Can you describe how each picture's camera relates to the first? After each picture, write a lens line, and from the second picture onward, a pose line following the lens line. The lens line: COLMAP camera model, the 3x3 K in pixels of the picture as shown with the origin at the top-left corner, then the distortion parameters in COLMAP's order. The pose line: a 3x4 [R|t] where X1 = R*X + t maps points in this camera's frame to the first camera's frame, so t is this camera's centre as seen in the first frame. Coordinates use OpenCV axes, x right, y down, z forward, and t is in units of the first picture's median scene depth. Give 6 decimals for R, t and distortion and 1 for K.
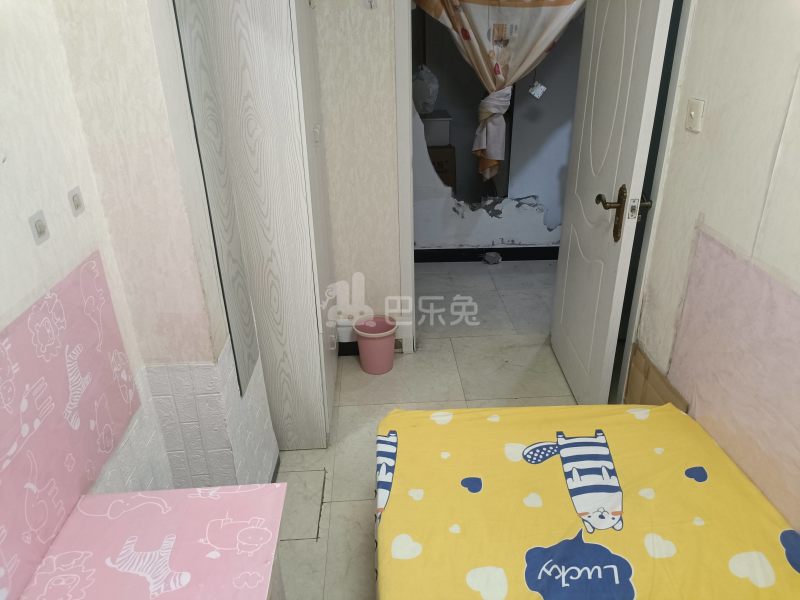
lens RADIAL K [[581.4, 0, 403.0], [0, 581.4, 302.7], [0, 0, 1]] dist [0.057579, -0.068744]
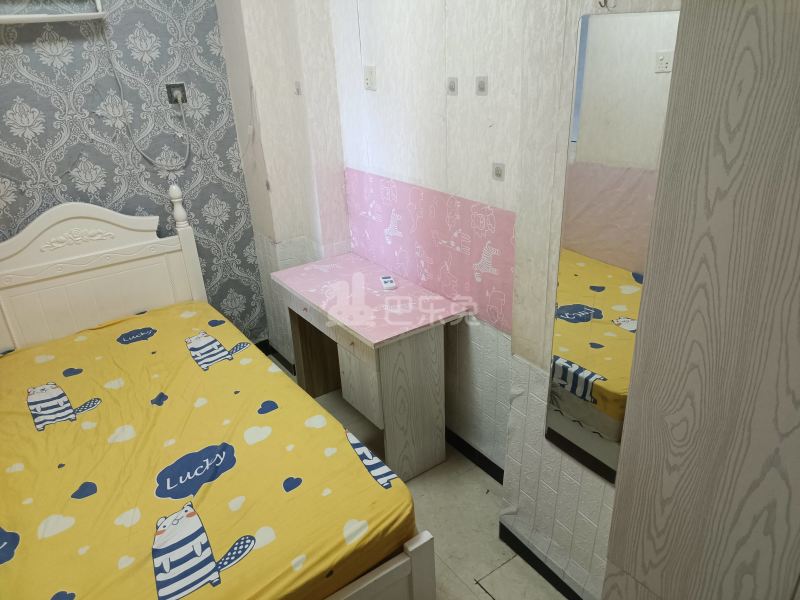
lens RADIAL K [[581.4, 0, 403.0], [0, 581.4, 302.7], [0, 0, 1]] dist [0.057579, -0.068744]
pose [[-0.841015, 0.278392, -0.463887, 0.344932], [-0.183155, 0.660304, 0.728322, -0.730860], [0.509066, 0.697493, -0.504337, 1.367618]]
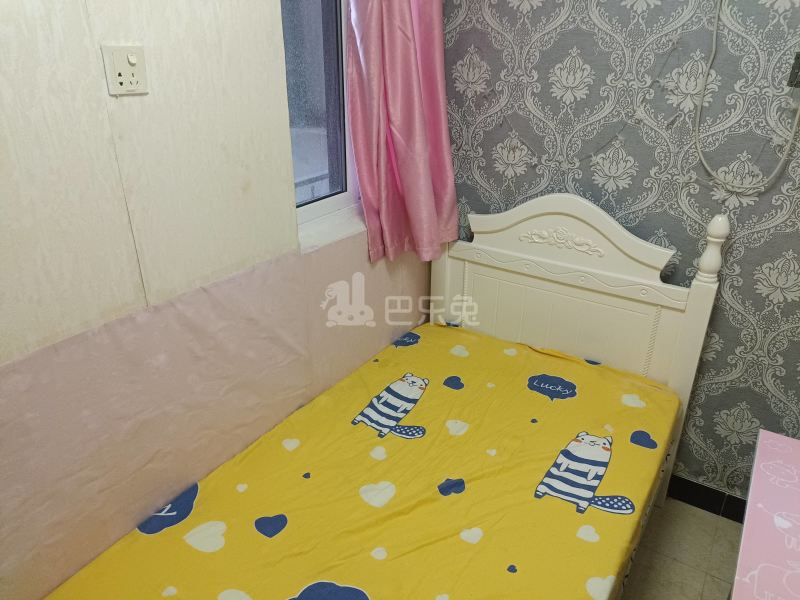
lens RADIAL K [[581.4, 0, 403.0], [0, 581.4, 302.7], [0, 0, 1]] dist [0.057579, -0.068744]
pose [[-0.810223, -0.234621, 0.537114, -0.120490], [0.266786, 0.668329, 0.694378, -0.369558], [-0.521885, 0.705896, -0.478902, 0.839071]]
